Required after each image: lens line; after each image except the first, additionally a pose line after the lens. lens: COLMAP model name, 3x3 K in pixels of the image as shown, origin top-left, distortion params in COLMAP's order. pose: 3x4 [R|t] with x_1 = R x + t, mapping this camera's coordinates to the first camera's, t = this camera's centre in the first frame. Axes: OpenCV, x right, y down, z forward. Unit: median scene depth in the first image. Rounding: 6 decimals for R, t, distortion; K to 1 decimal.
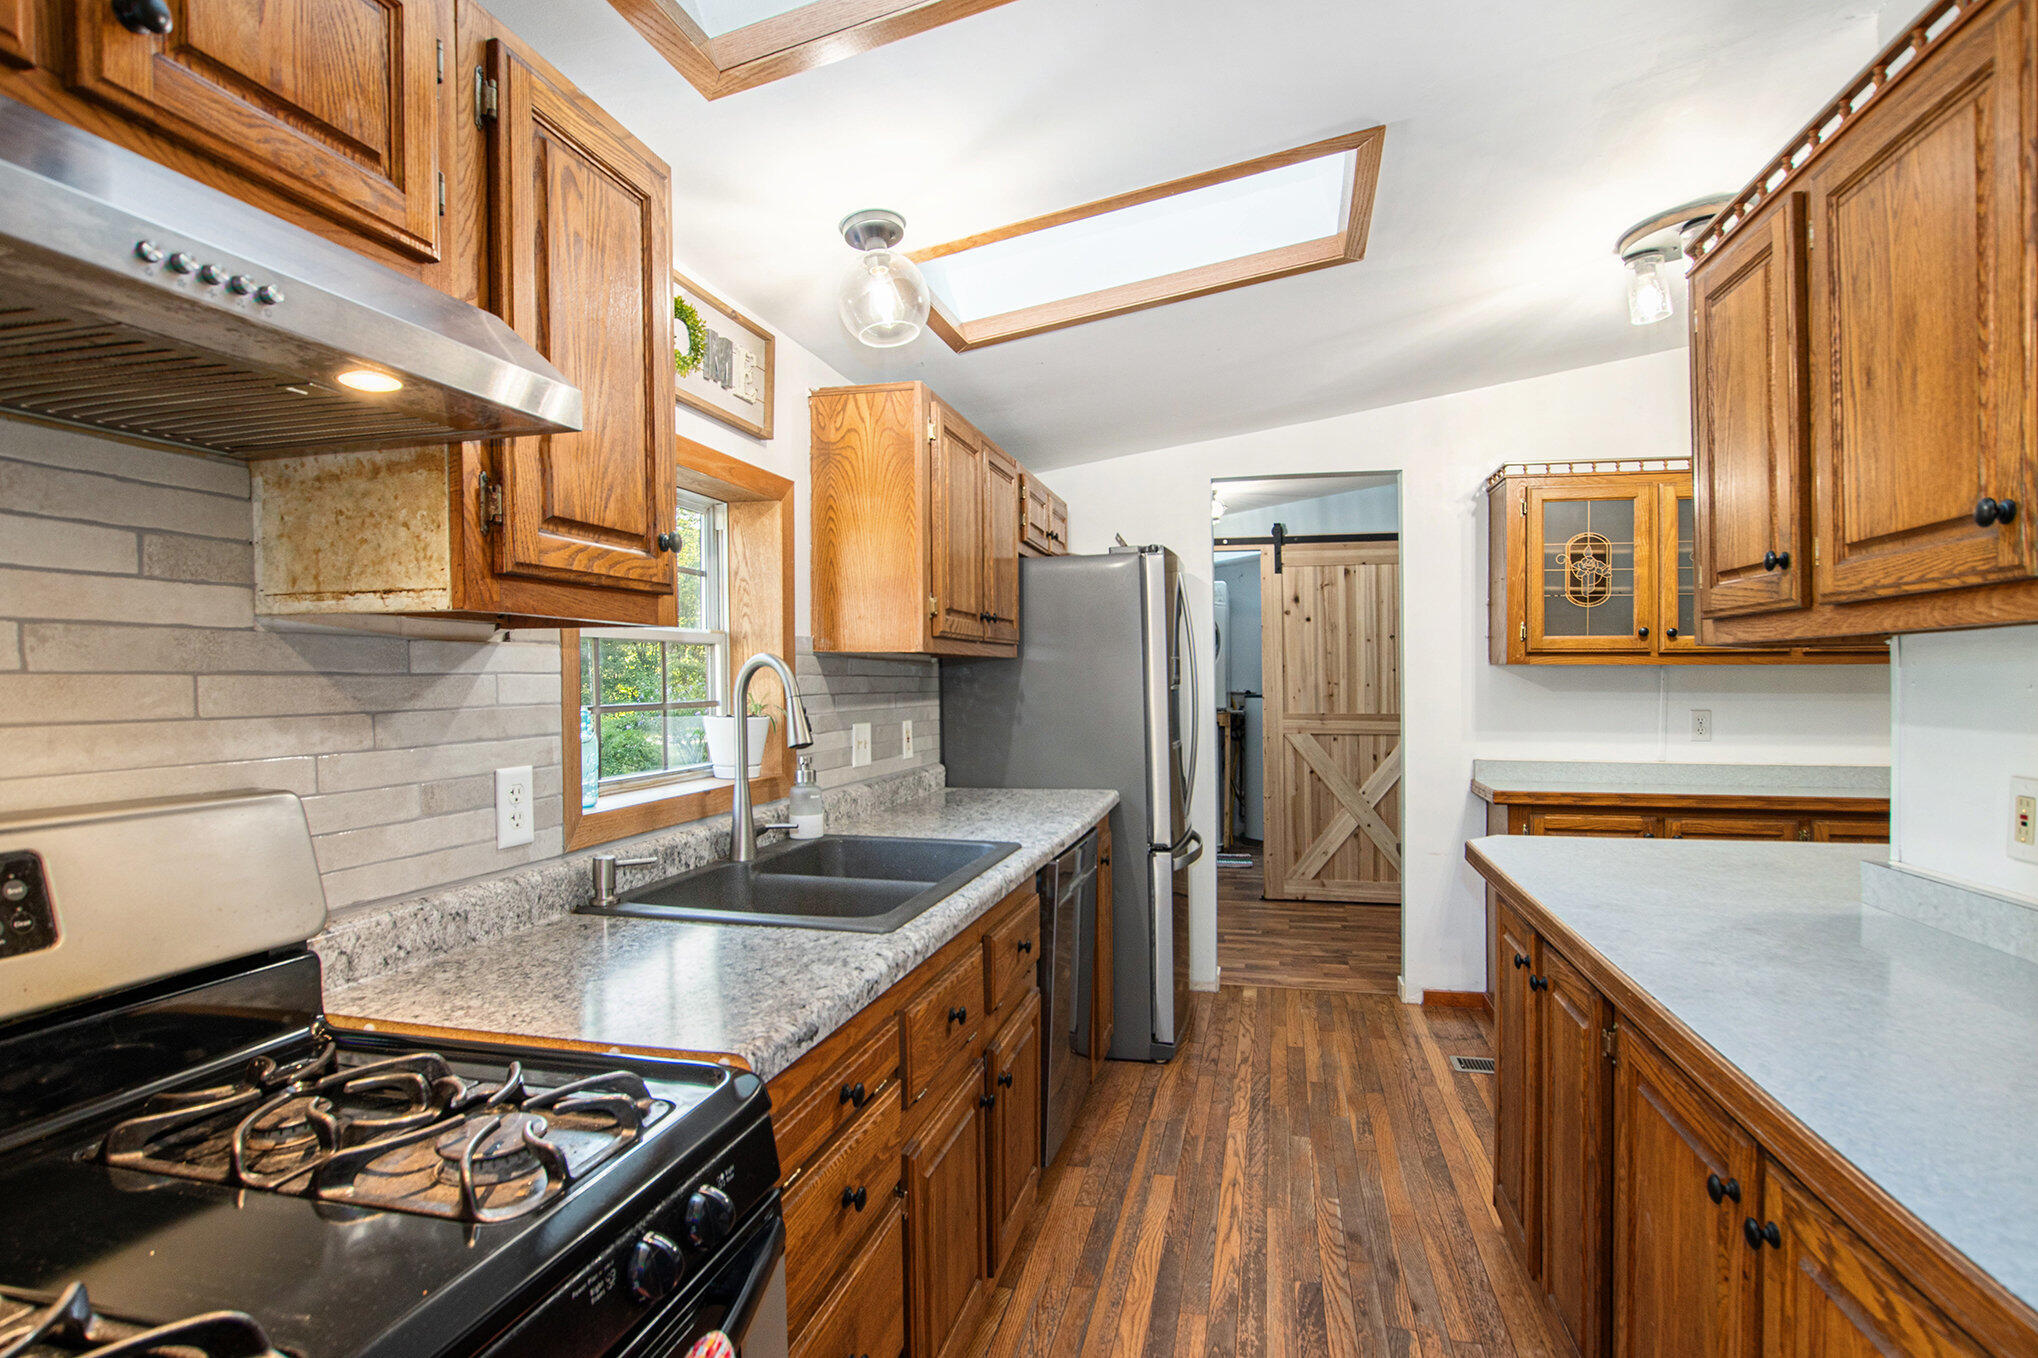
lens RADIAL K [[998.9, 0, 1021.8], [0, 998.9, 688.4], [0, 0, 1]] dist [-0.003846, -0.000209]
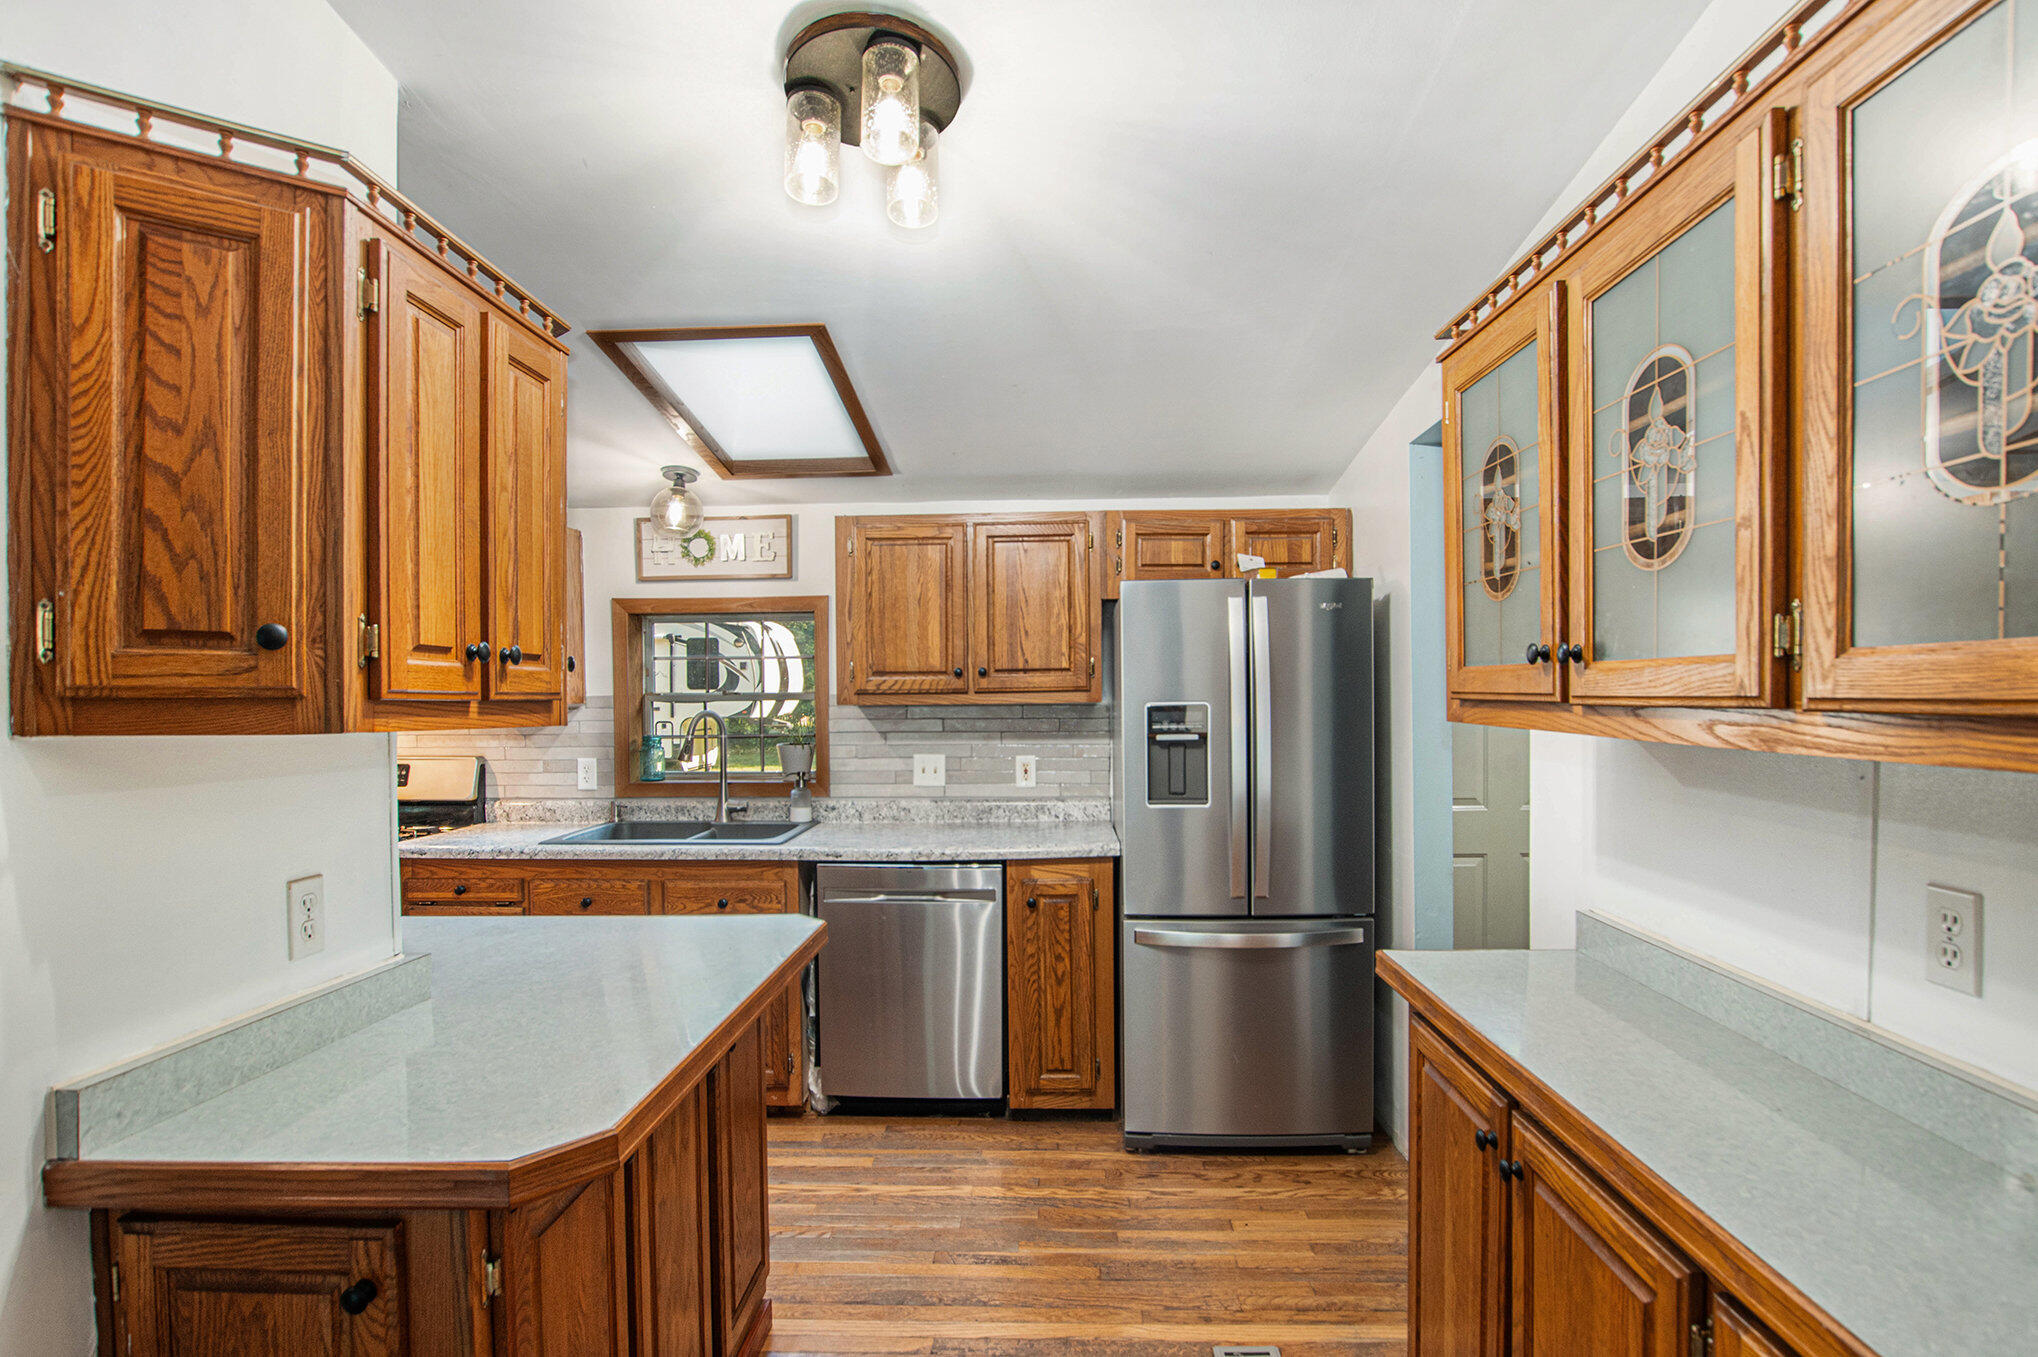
lens RADIAL K [[998.9, 0, 1024.1], [0, 998.9, 684.2], [0, 0, 1]] dist [-0.003846, -0.000209]
pose [[0.219211, -0.002449, -0.975674, 1.349541], [-0.000257, 0.999997, -0.002568, -0.062142], [0.975677, 0.000814, 0.219210, 0.946080]]
